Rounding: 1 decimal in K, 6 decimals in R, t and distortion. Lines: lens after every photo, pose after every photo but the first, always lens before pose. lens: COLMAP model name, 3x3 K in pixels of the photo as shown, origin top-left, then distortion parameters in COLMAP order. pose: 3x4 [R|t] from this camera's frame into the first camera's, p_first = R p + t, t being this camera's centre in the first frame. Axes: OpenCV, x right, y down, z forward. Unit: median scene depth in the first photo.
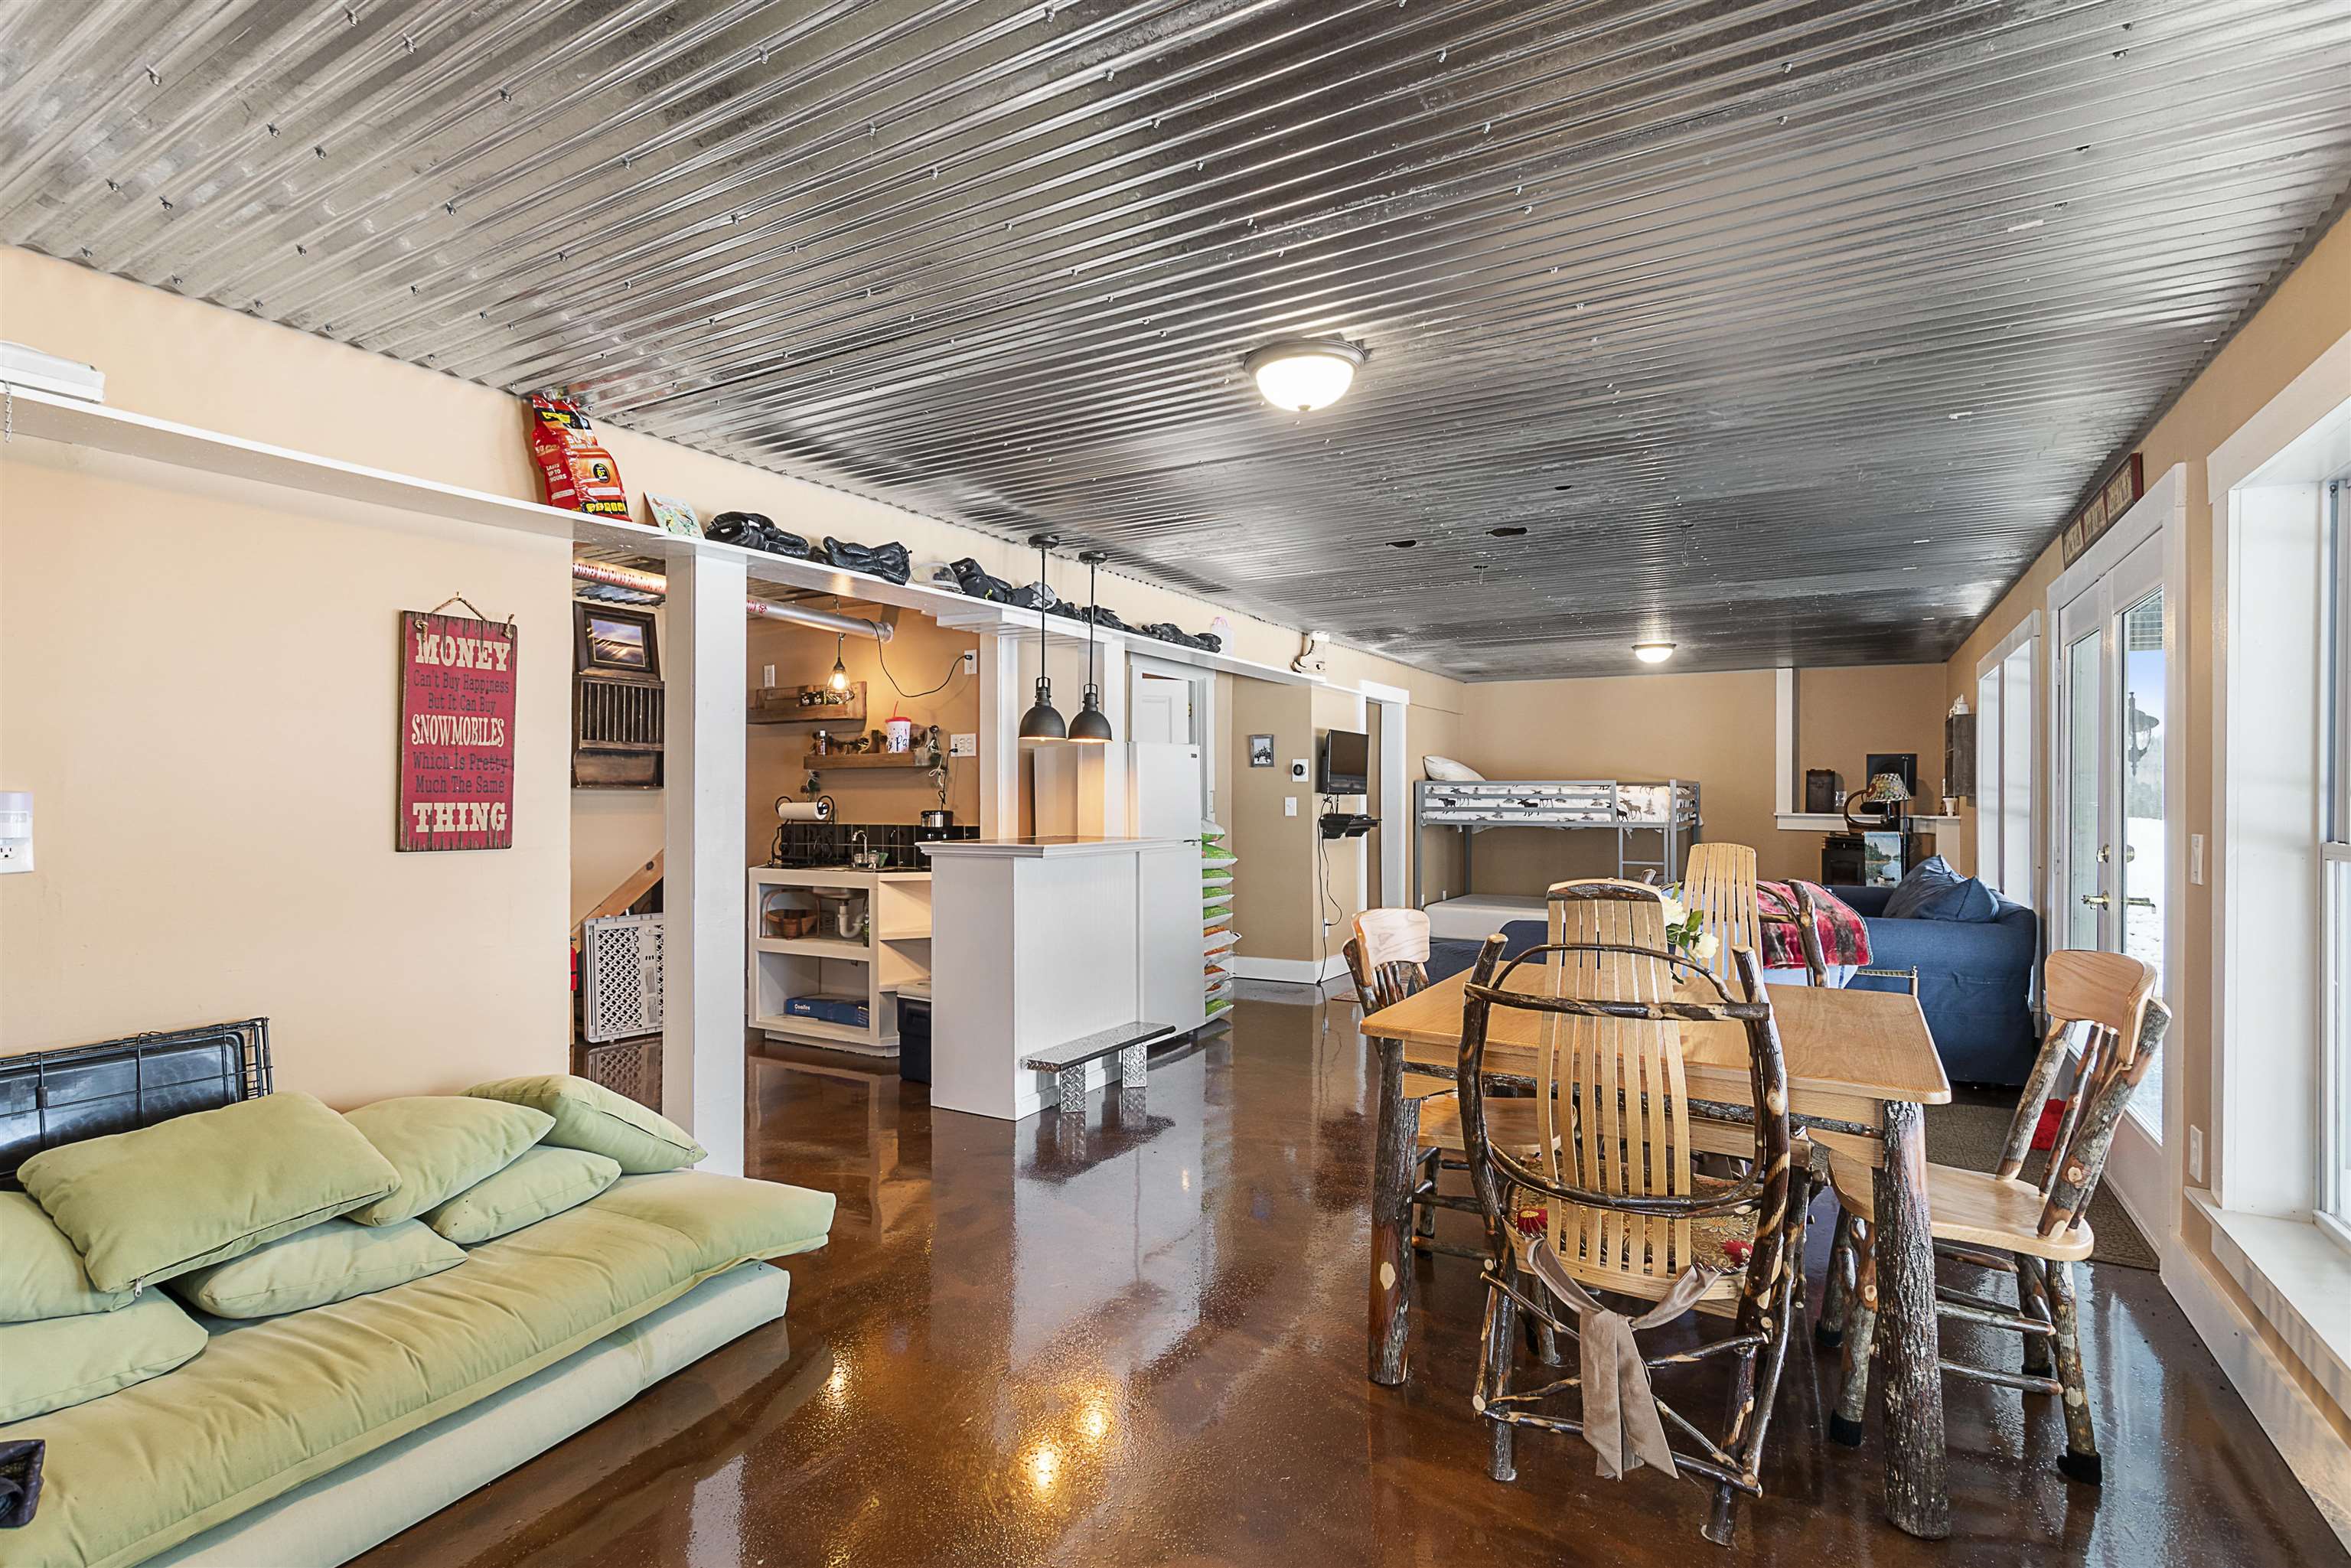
lens RADIAL K [[1135.5, 0, 1169.7], [0, 1135.5, 787.7], [0, 0, 1]] dist [0.001185, -0.000456]
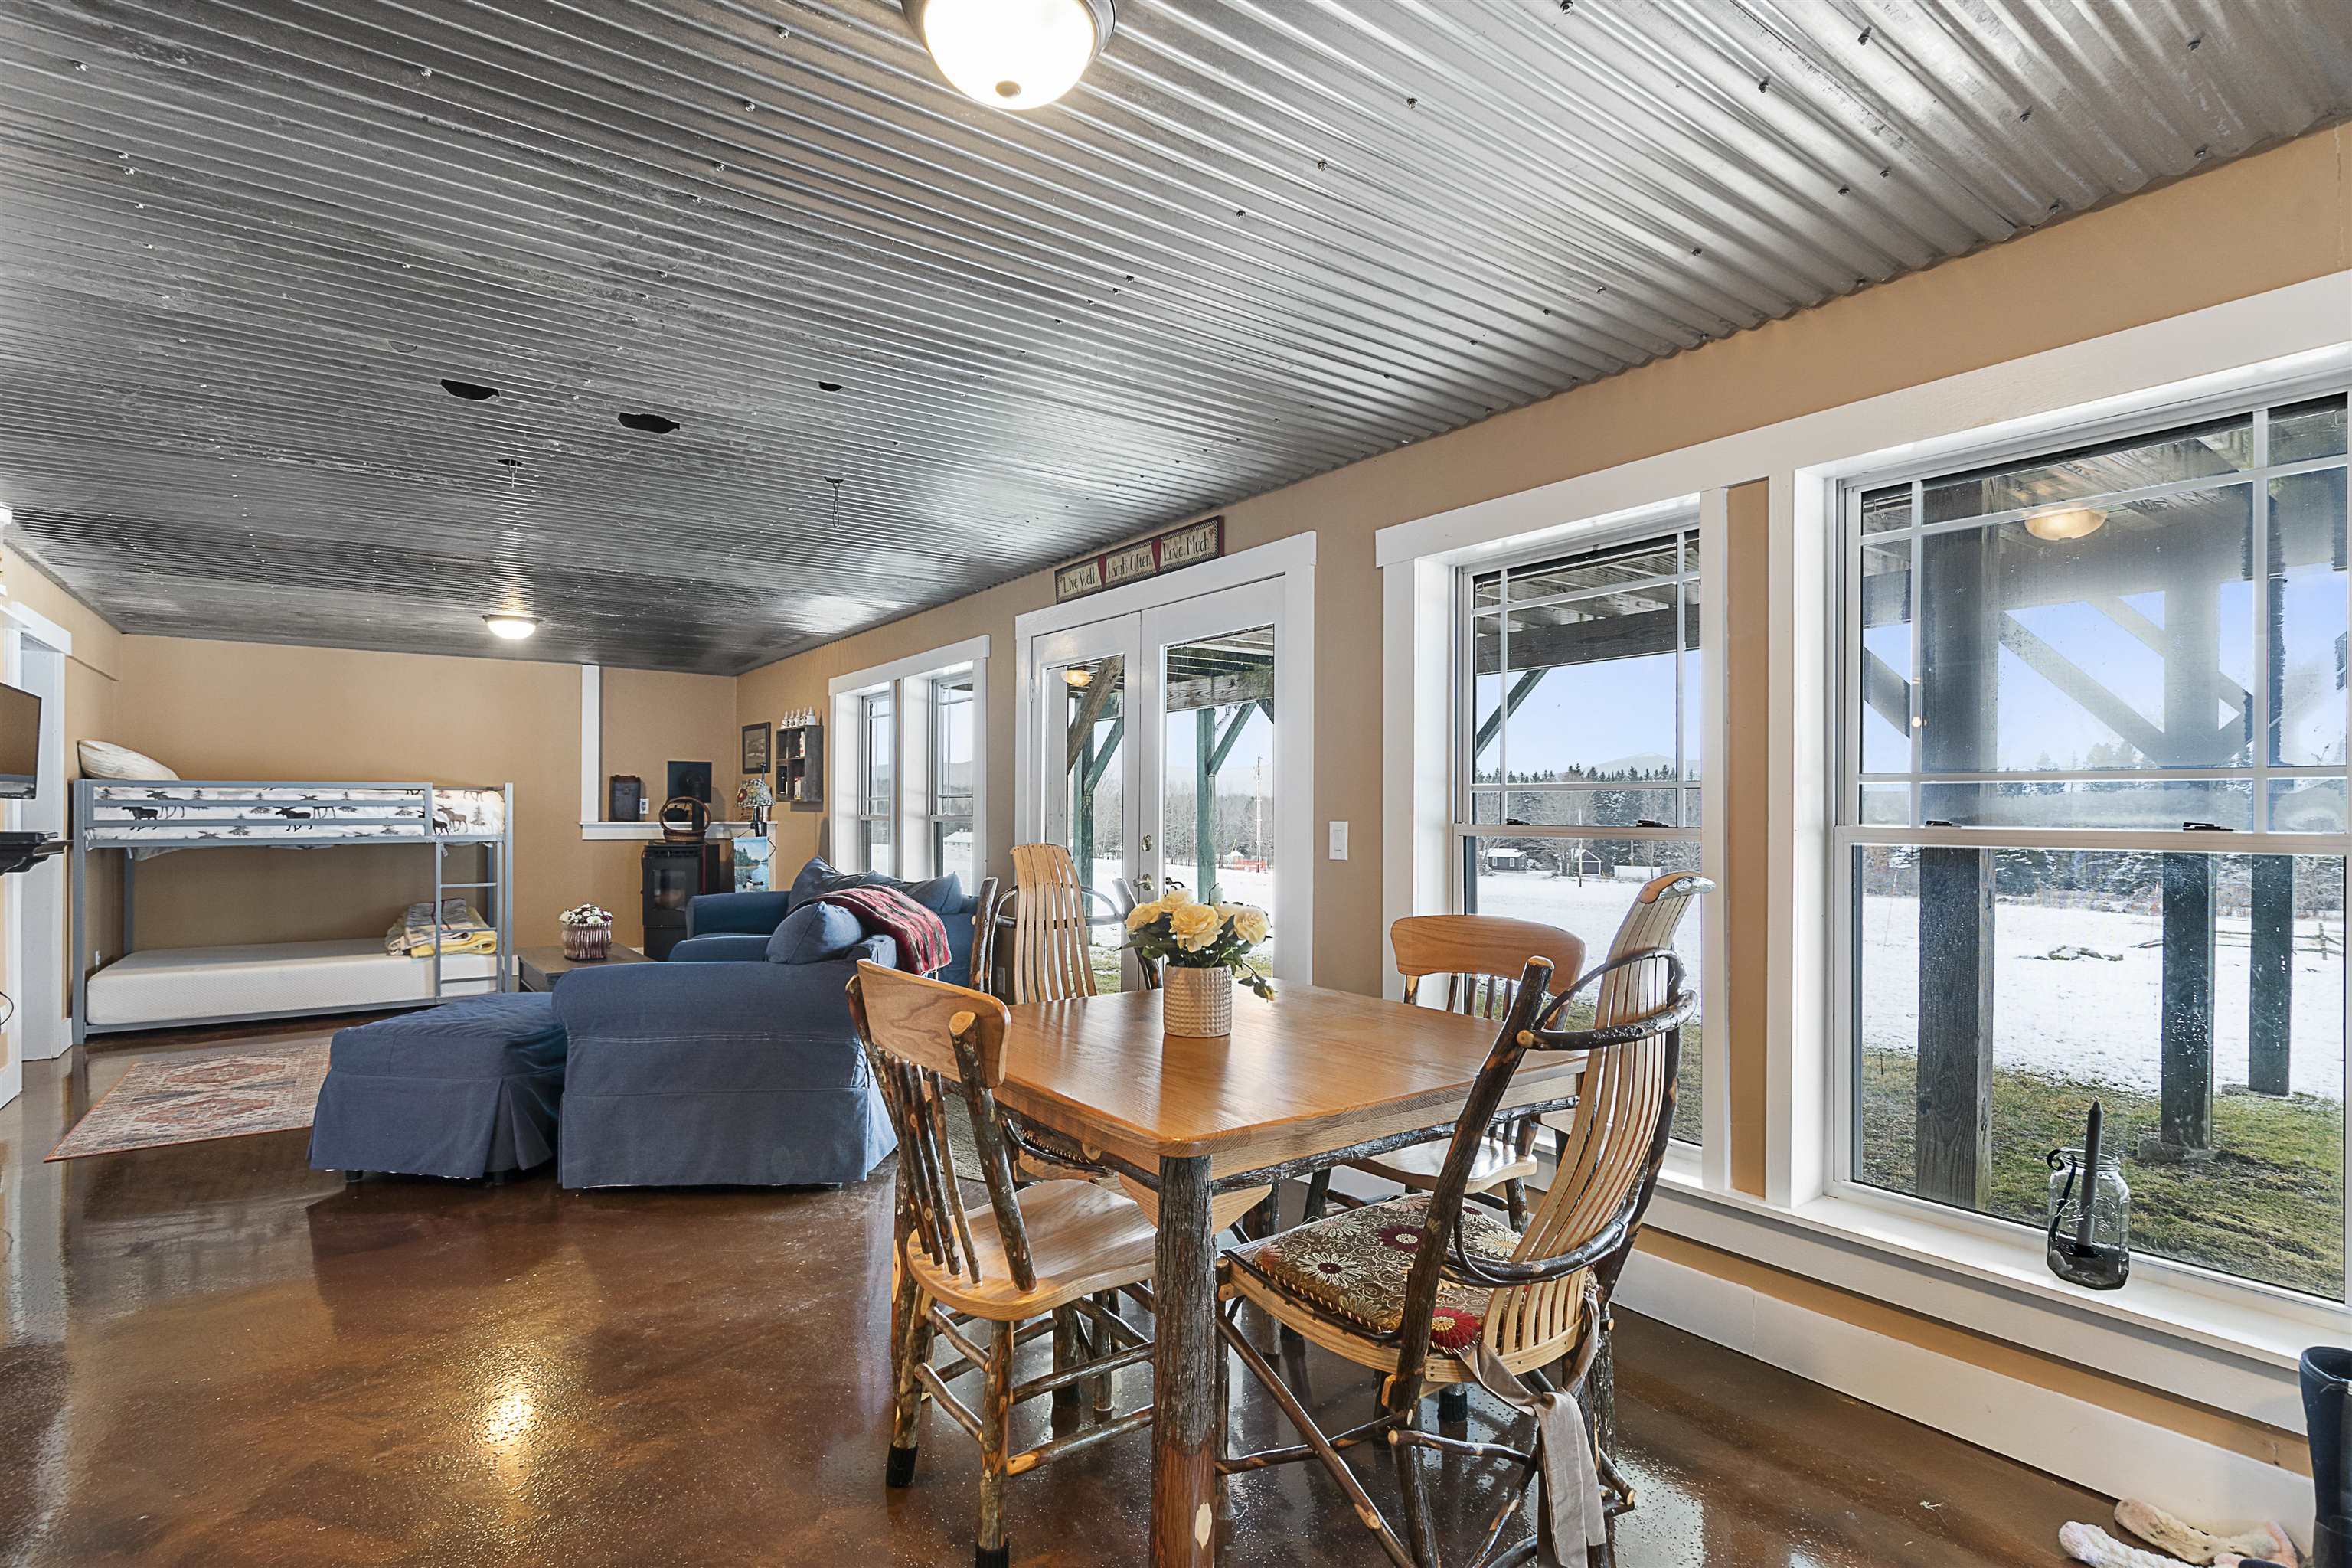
lens RADIAL K [[1136.0, 0, 1171.1], [0, 1136.0, 798.1], [0, 0, 1]] dist [0.001185, -0.000456]
pose [[0.407761, 0.004086, 0.913080, -0.111309], [-0.001280, 0.999992, -0.003904, 0.006449], [-0.913088, 0.000423, 0.407763, 0.209524]]
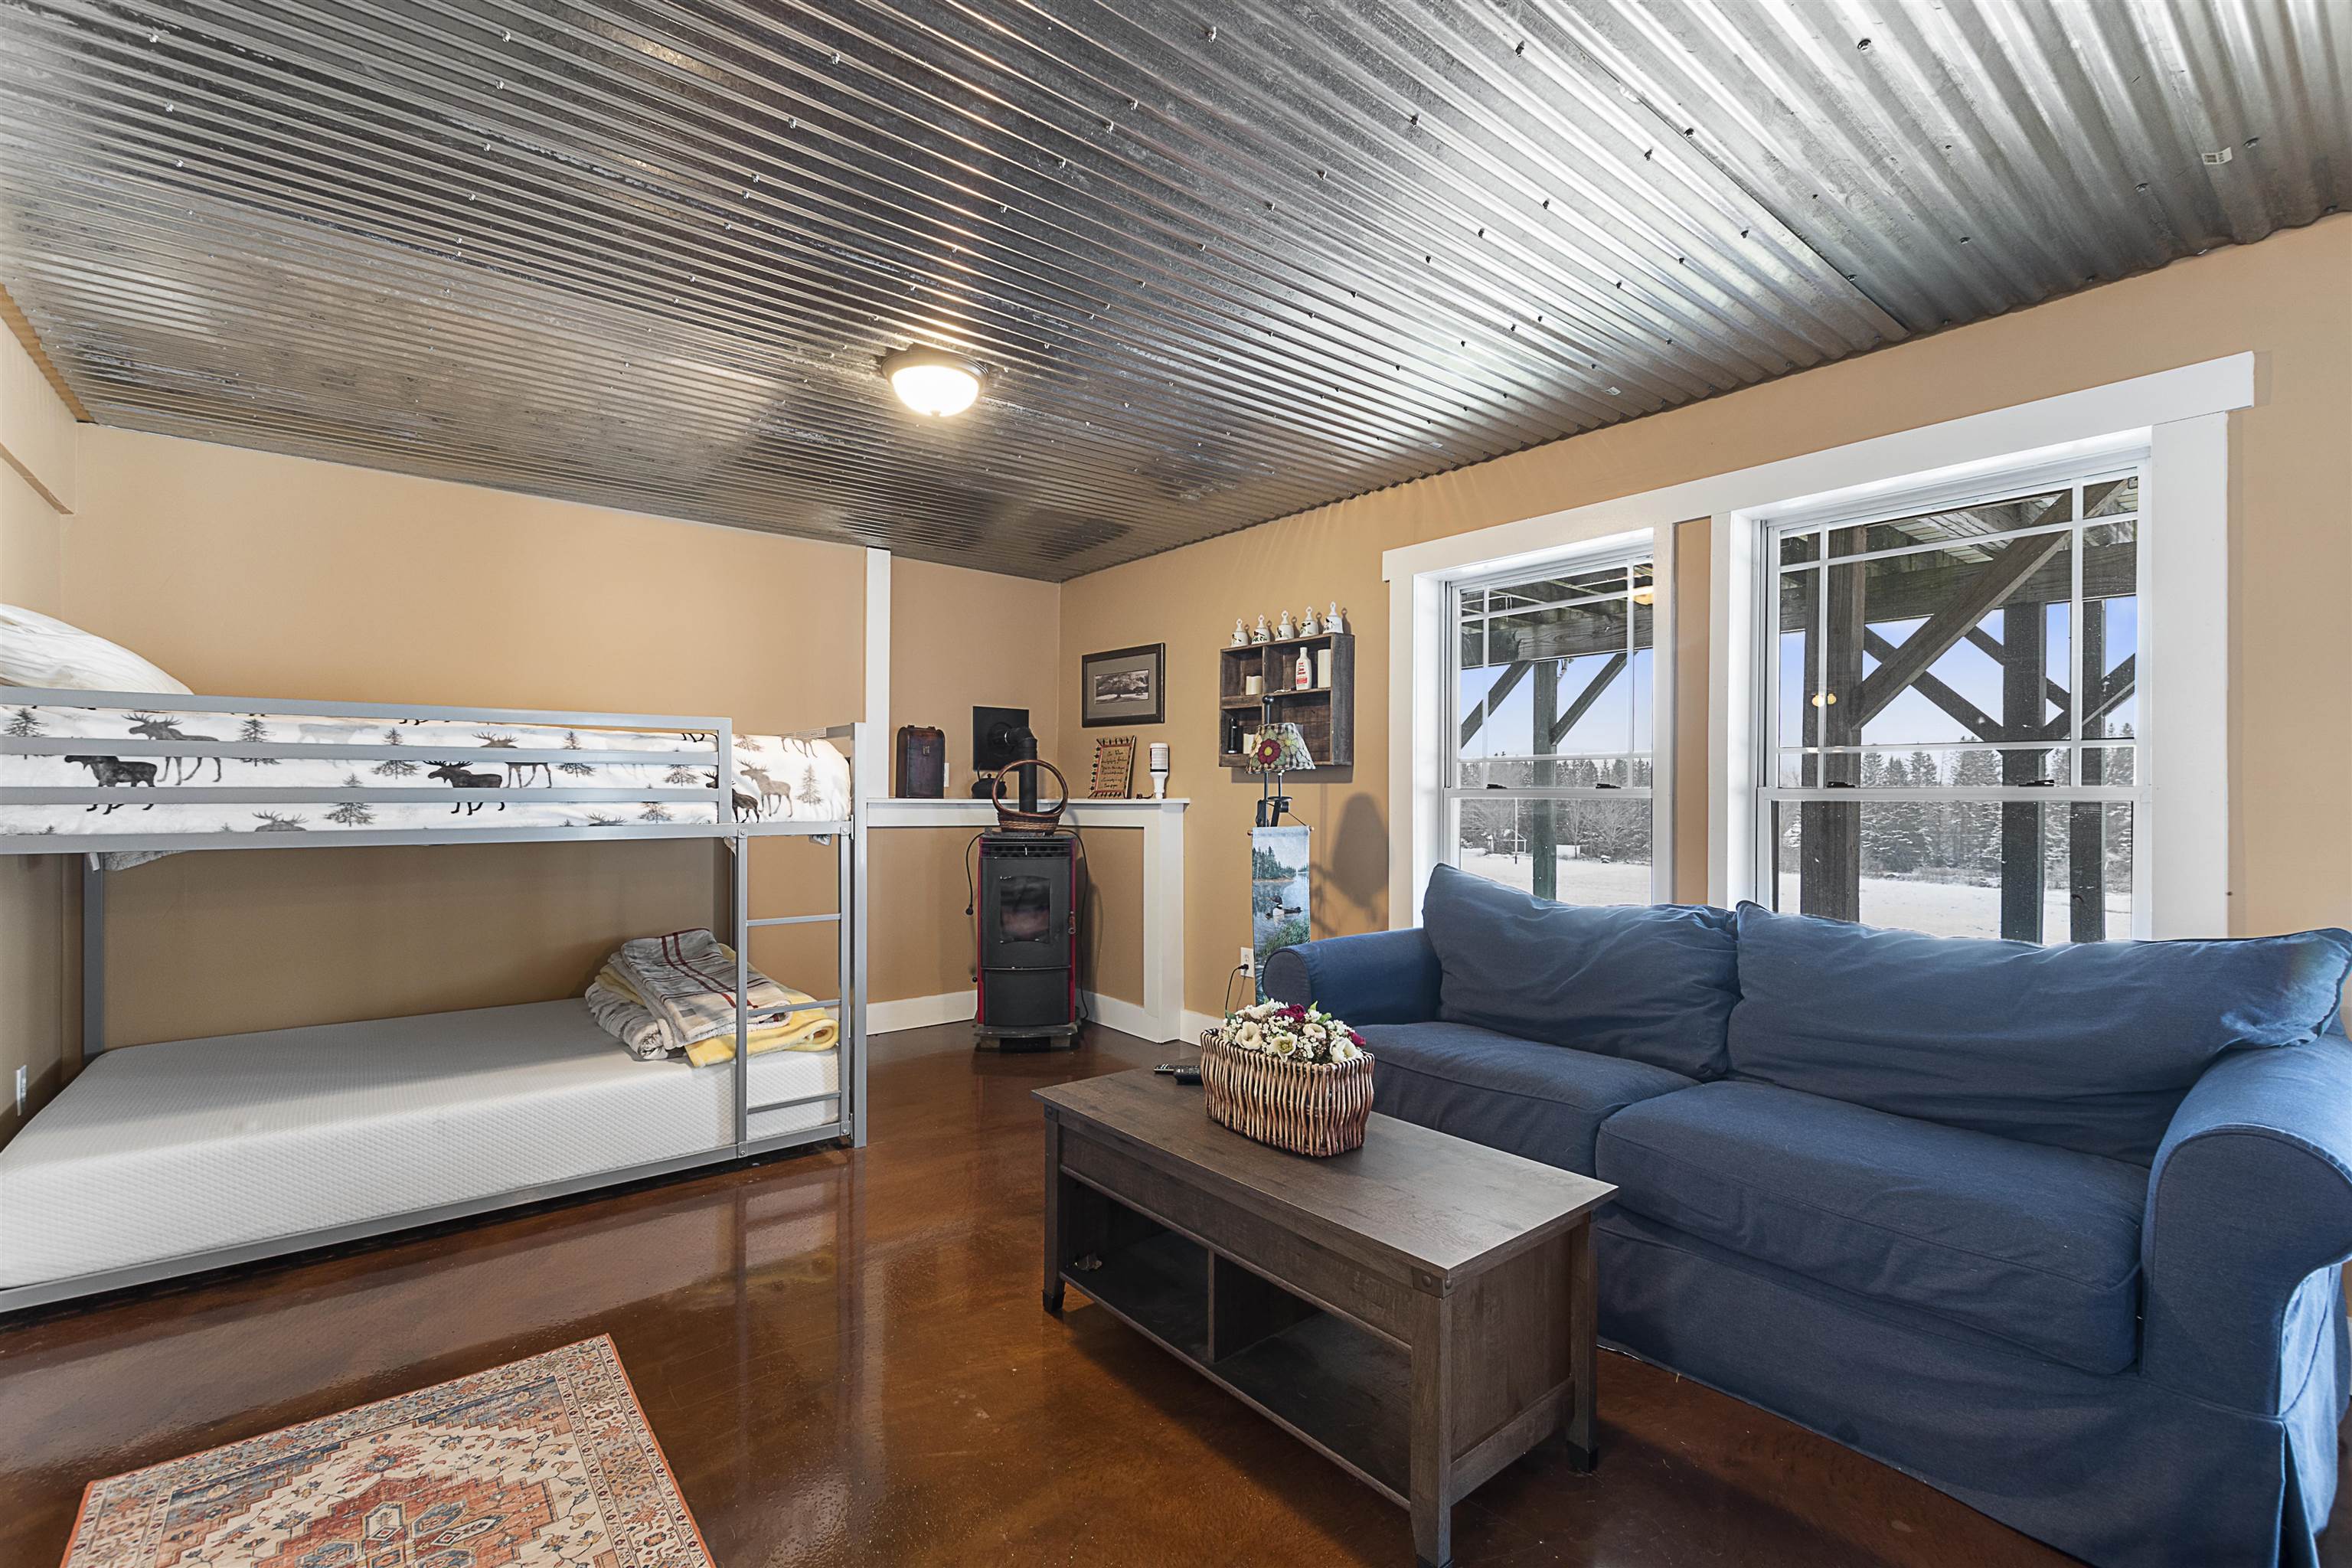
lens RADIAL K [[1034.4, 0, 1191.3], [0, 1034.4, 786.8], [0, 0, 1]] dist [0.006070, -0.003752]
pose [[0.357106, 0.001695, 0.934062, 0.111195], [-0.005749, 0.999983, 0.000384, 0.015812], [-0.934046, -0.005507, 0.357110, 0.702641]]
